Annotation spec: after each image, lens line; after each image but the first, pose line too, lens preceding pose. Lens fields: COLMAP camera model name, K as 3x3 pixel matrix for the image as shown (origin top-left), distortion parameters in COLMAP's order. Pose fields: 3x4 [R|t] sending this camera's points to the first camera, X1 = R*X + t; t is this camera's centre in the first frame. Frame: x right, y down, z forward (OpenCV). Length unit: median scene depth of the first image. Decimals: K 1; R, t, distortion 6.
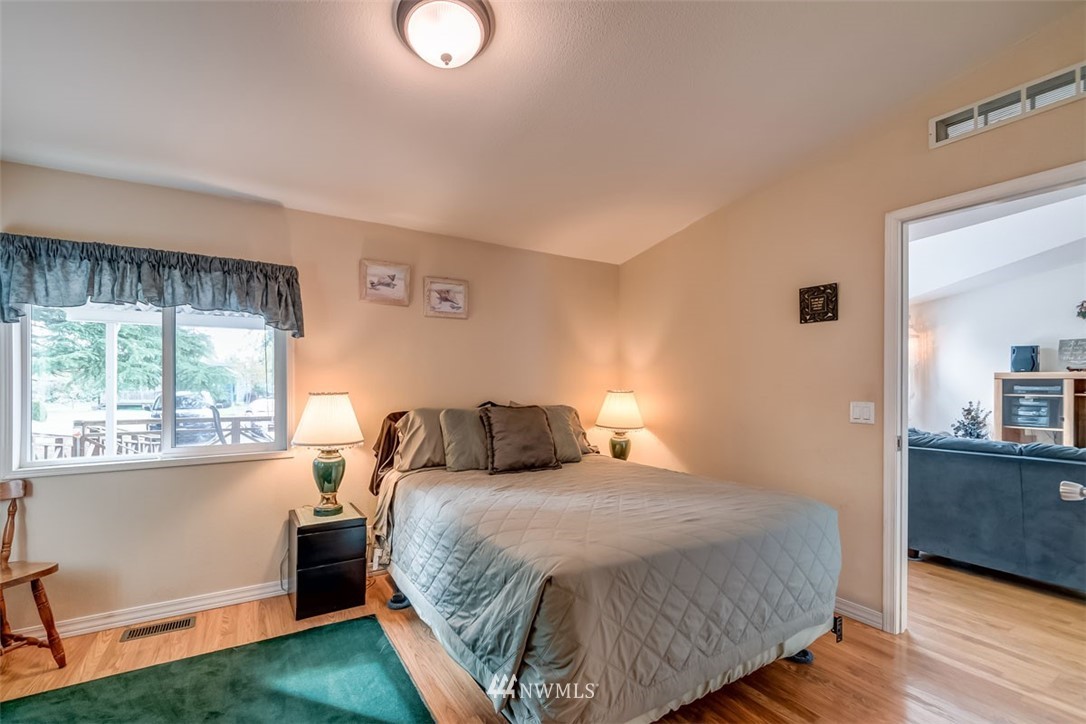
lens RADIAL K [[484.6, 0, 527.7], [0, 484.6, 385.2], [0, 0, 1]] dist [0.003536, -0.000114]
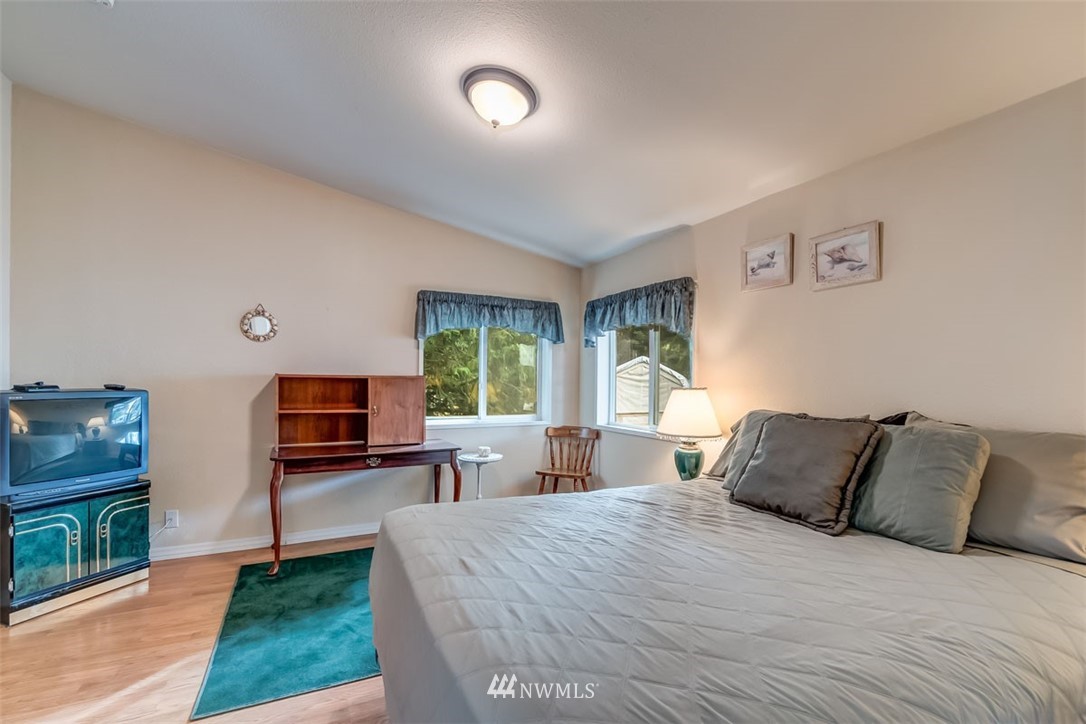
lens RADIAL K [[484.6, 0, 545.0], [0, 484.6, 368.9], [0, 0, 1]] dist [0.003536, -0.000114]
pose [[-0.081444, -0.025729, -0.996346, 0.631584], [-0.021392, 0.999482, -0.024061, 0.006633], [0.996448, 0.019354, -0.081952, 0.715739]]
